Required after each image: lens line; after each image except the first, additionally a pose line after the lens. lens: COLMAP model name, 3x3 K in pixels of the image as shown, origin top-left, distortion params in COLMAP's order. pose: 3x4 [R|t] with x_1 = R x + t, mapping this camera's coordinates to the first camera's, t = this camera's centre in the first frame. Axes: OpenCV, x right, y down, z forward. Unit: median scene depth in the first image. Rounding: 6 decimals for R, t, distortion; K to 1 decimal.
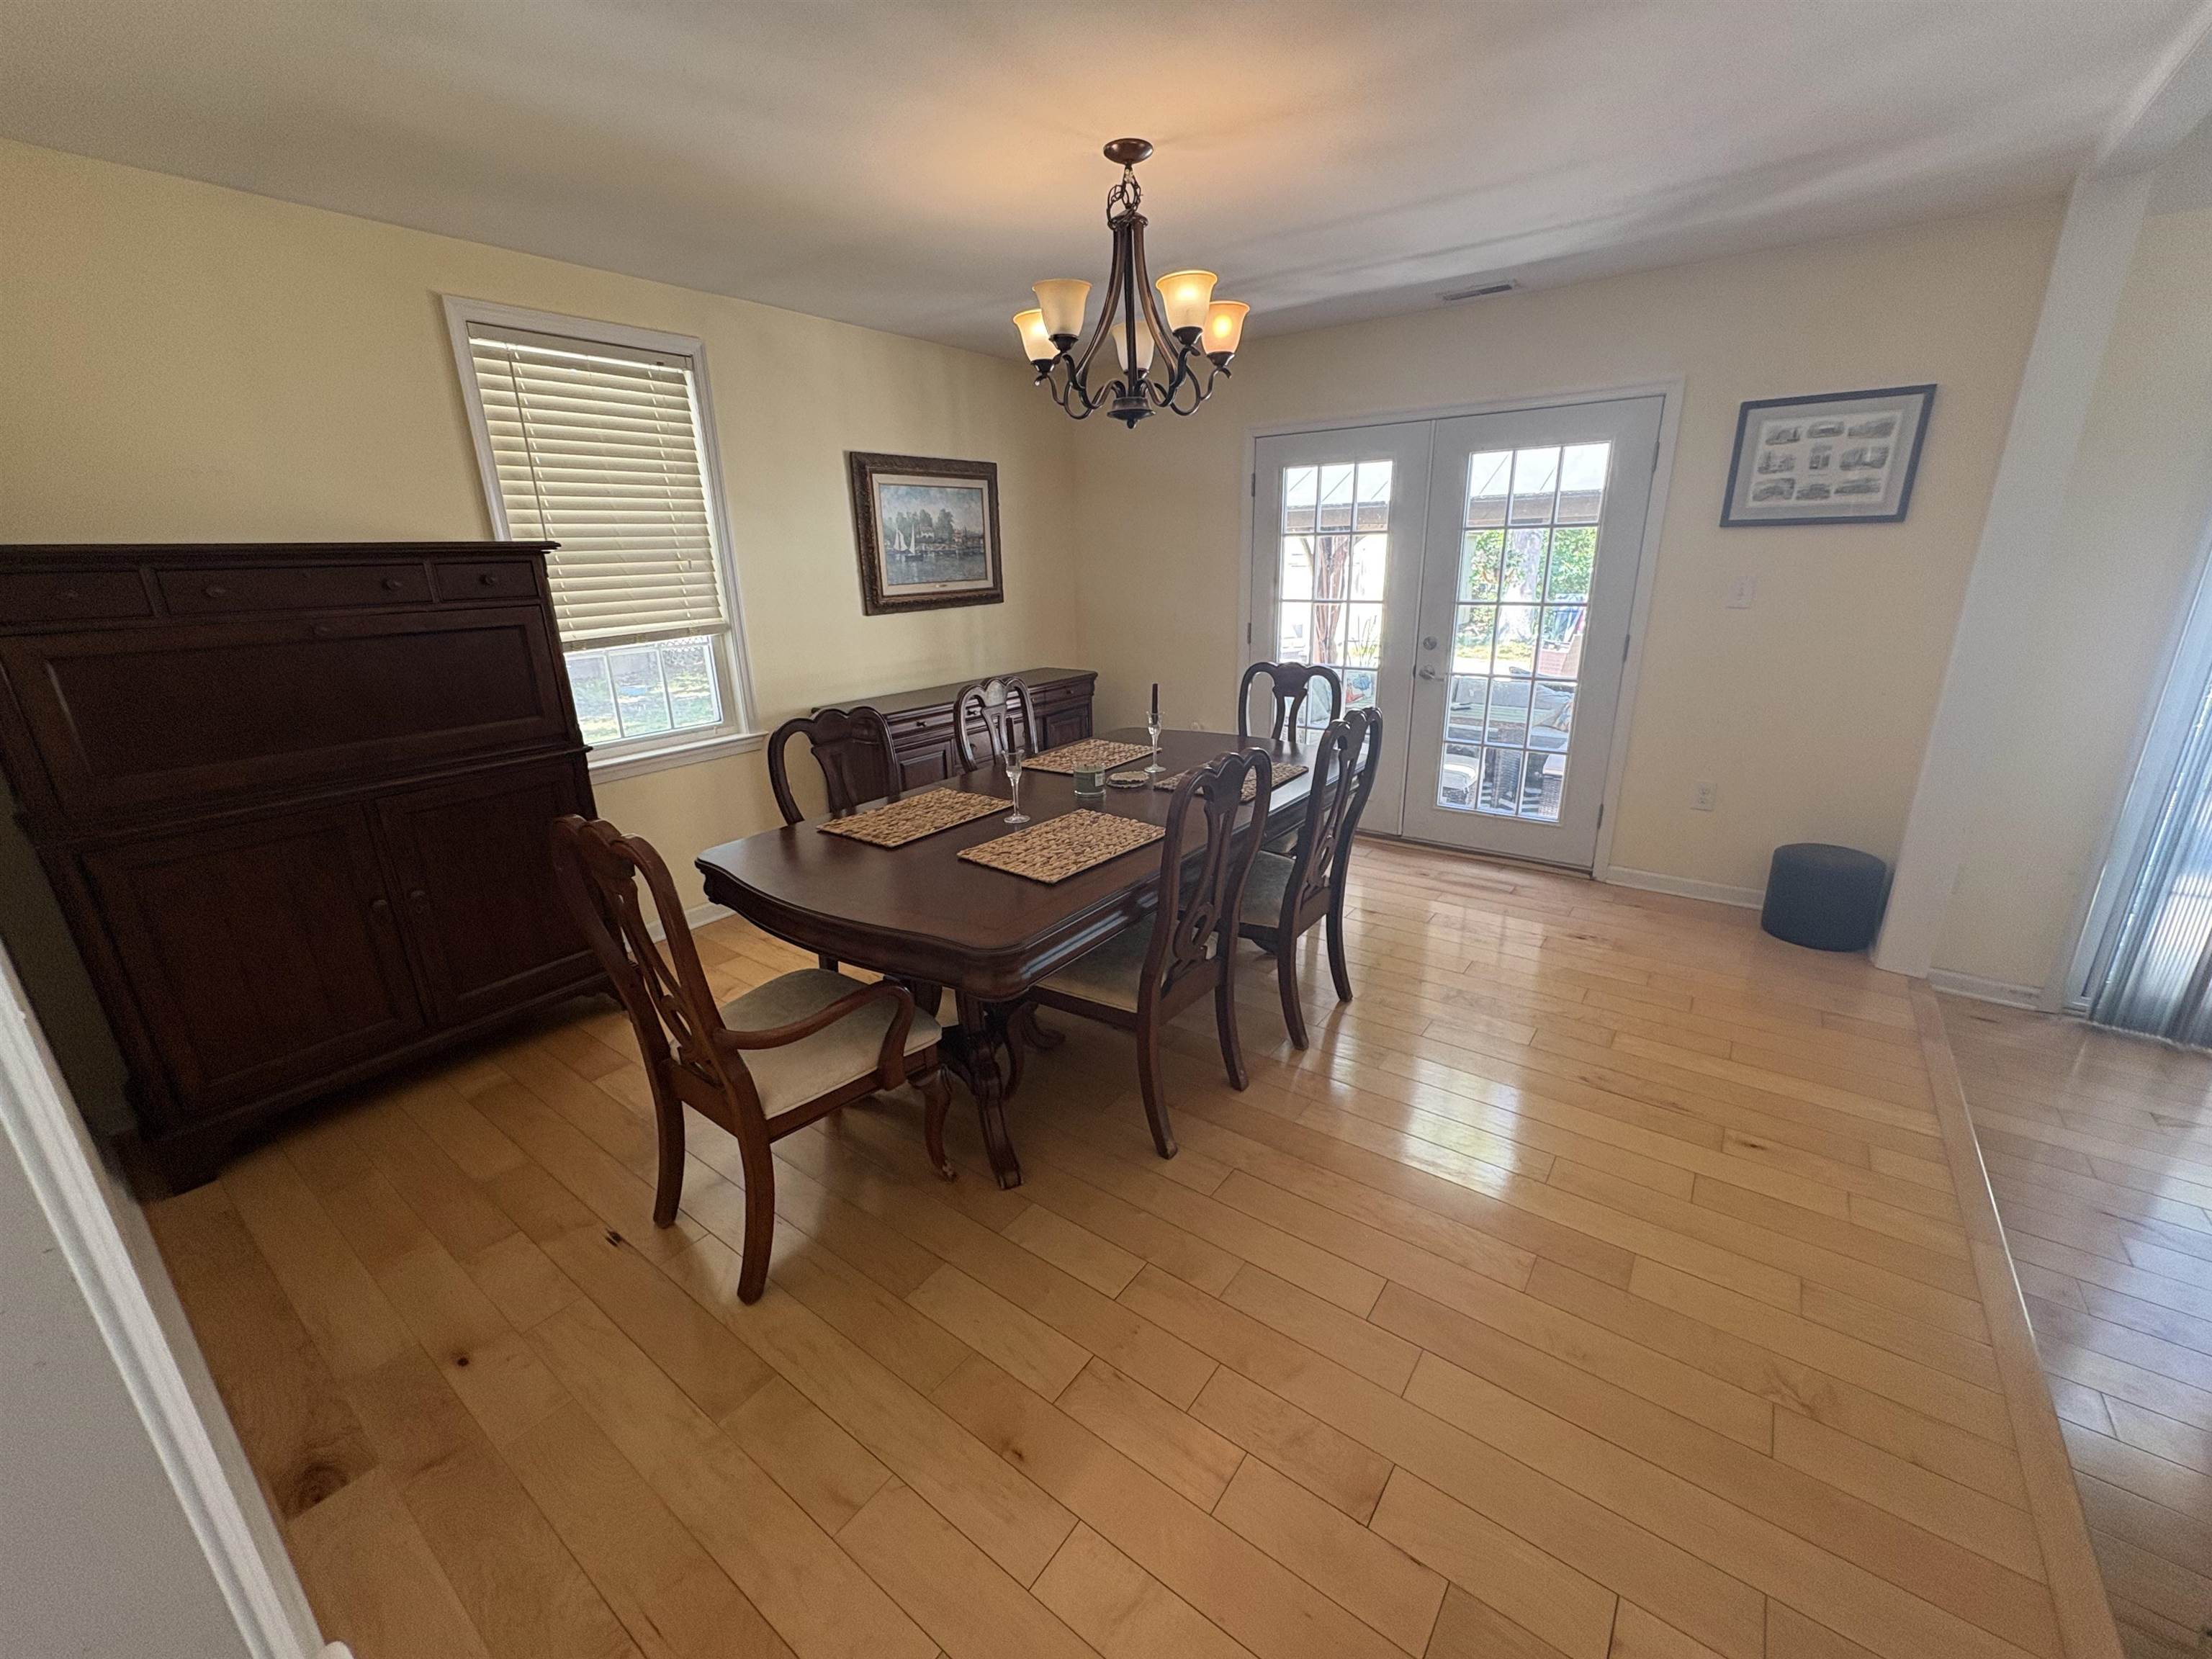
lens RADIAL K [[886.9, 0, 1102.5], [0, 886.9, 832.2], [0, 0, 1]] dist [0.000452, 0.000476]
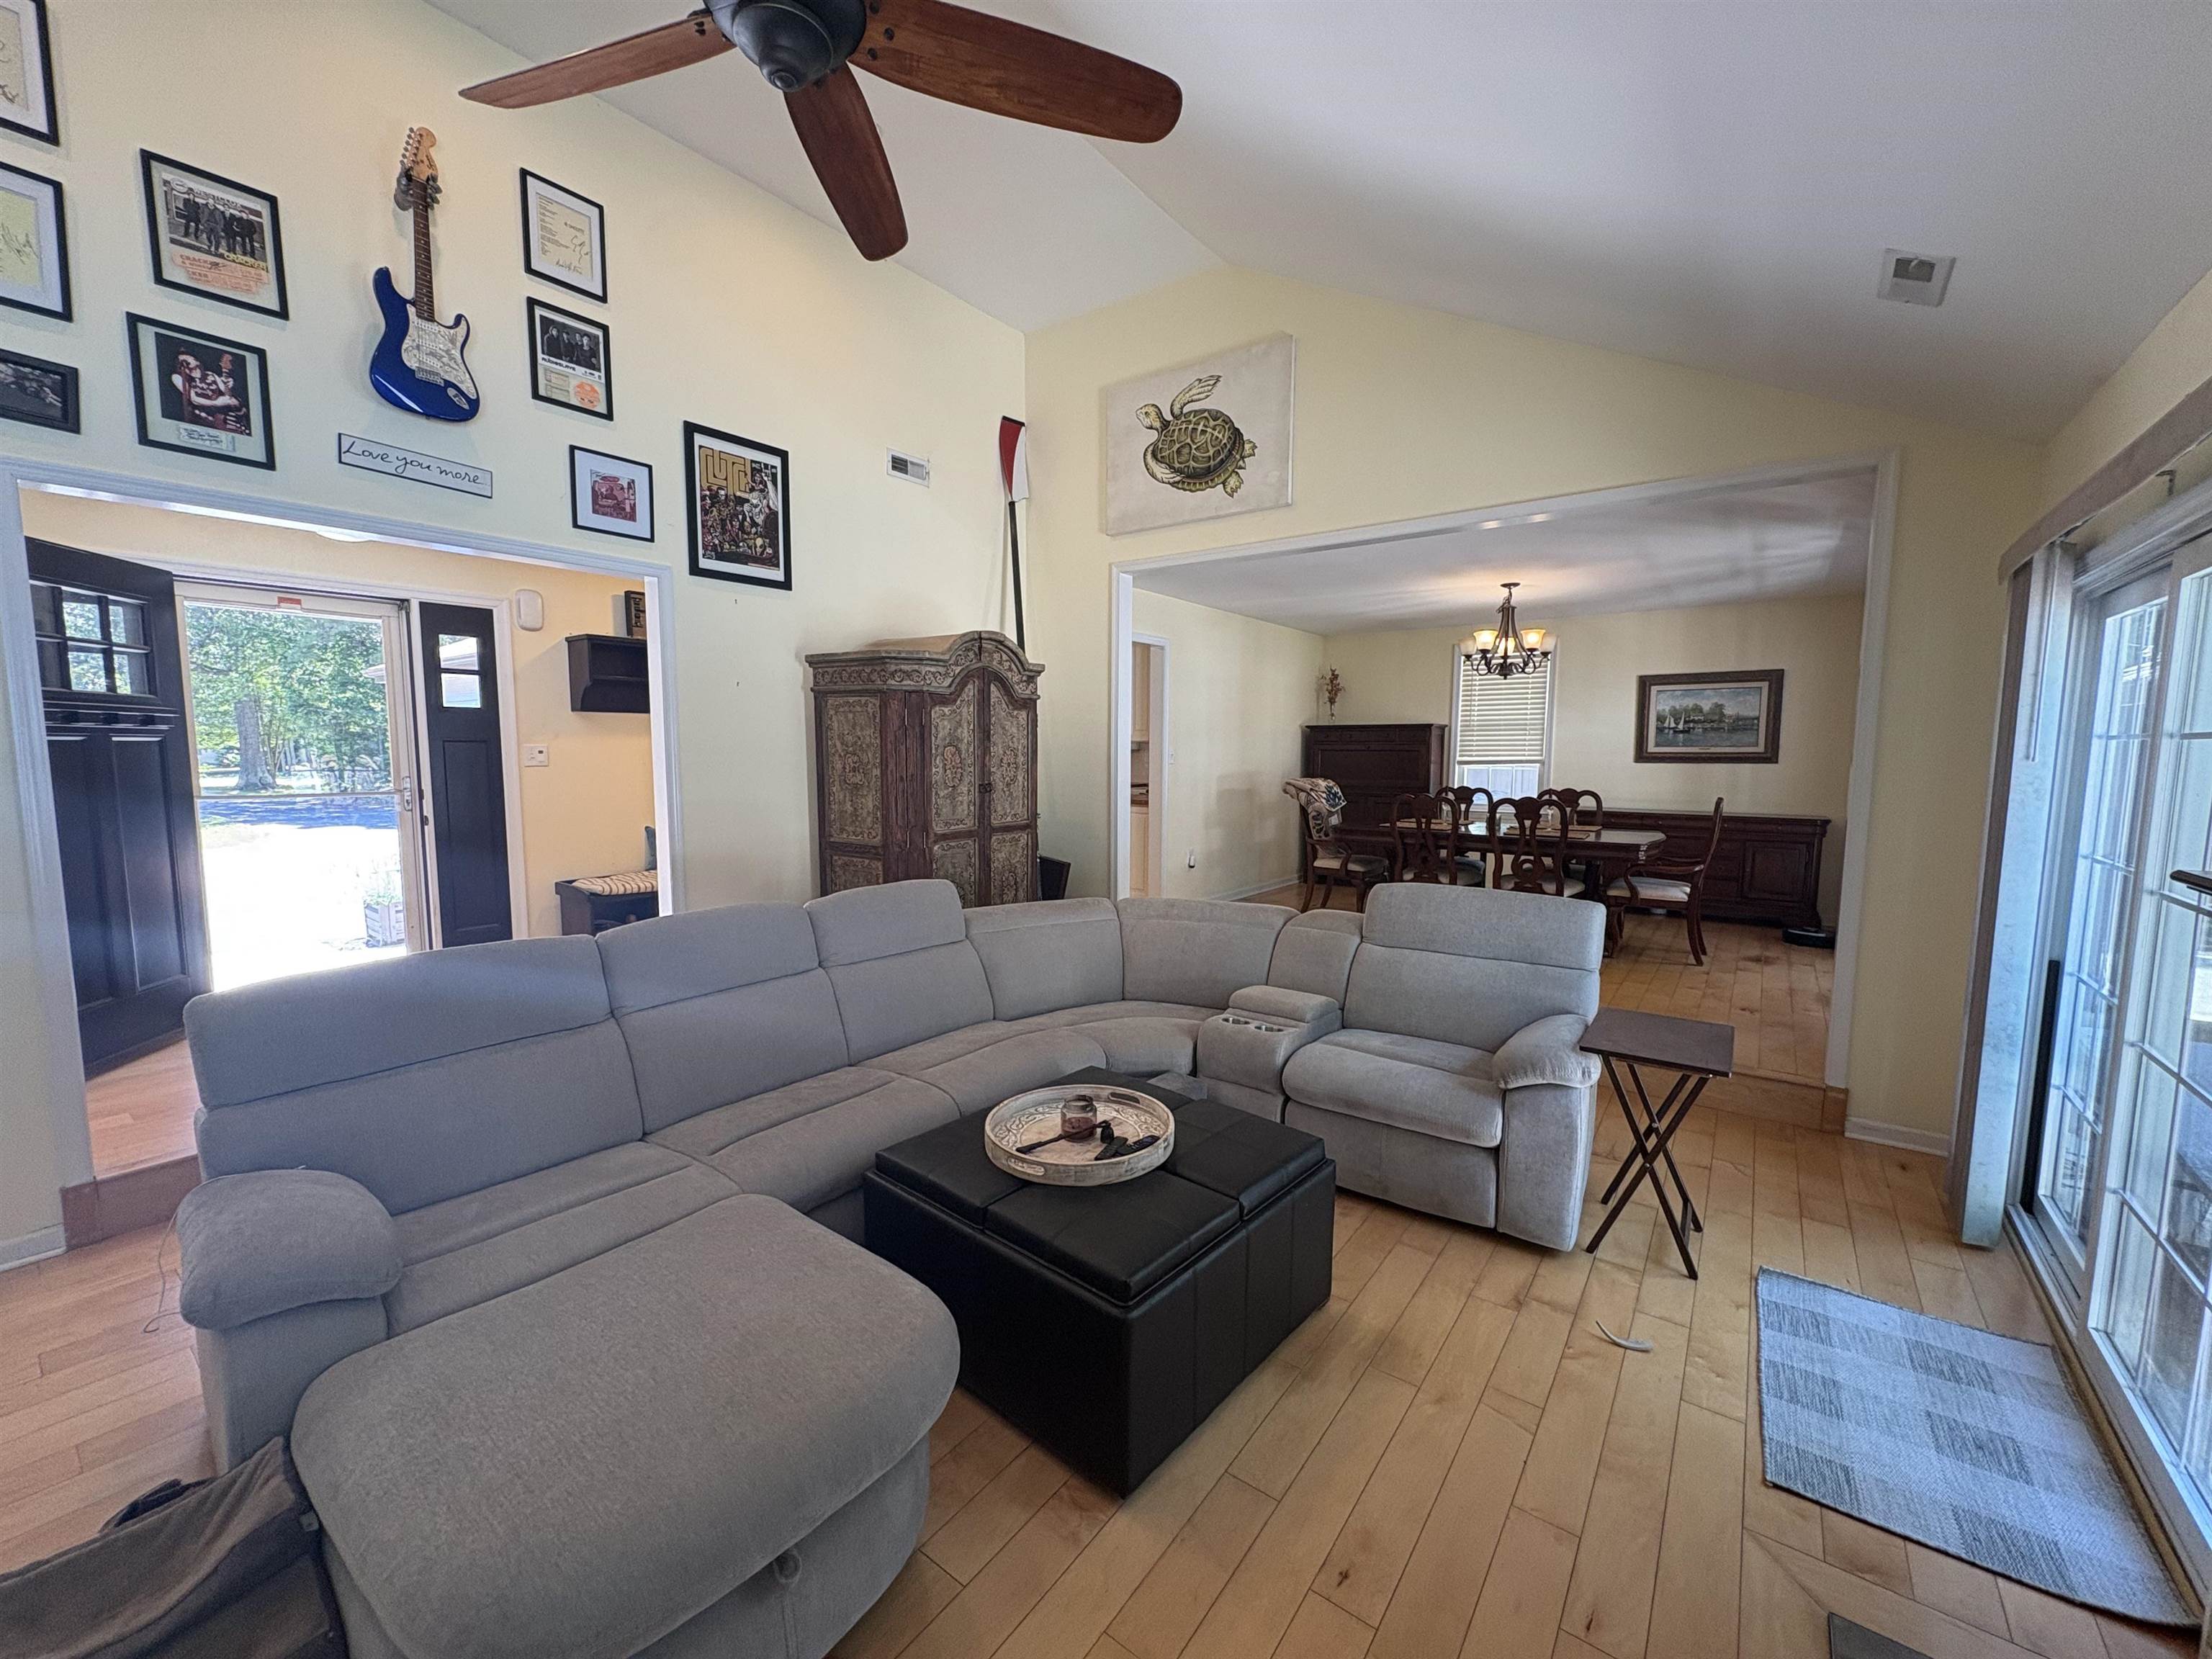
lens RADIAL K [[886.9, 0, 1102.5], [0, 886.9, 832.2], [0, 0, 1]] dist [0.000452, 0.000476]
pose [[-0.000018, 0.115215, -0.993341, 1.442049], [-0.307592, 0.945181, 0.109635, 0.018271], [0.951518, 0.305545, 0.035422, -0.026480]]
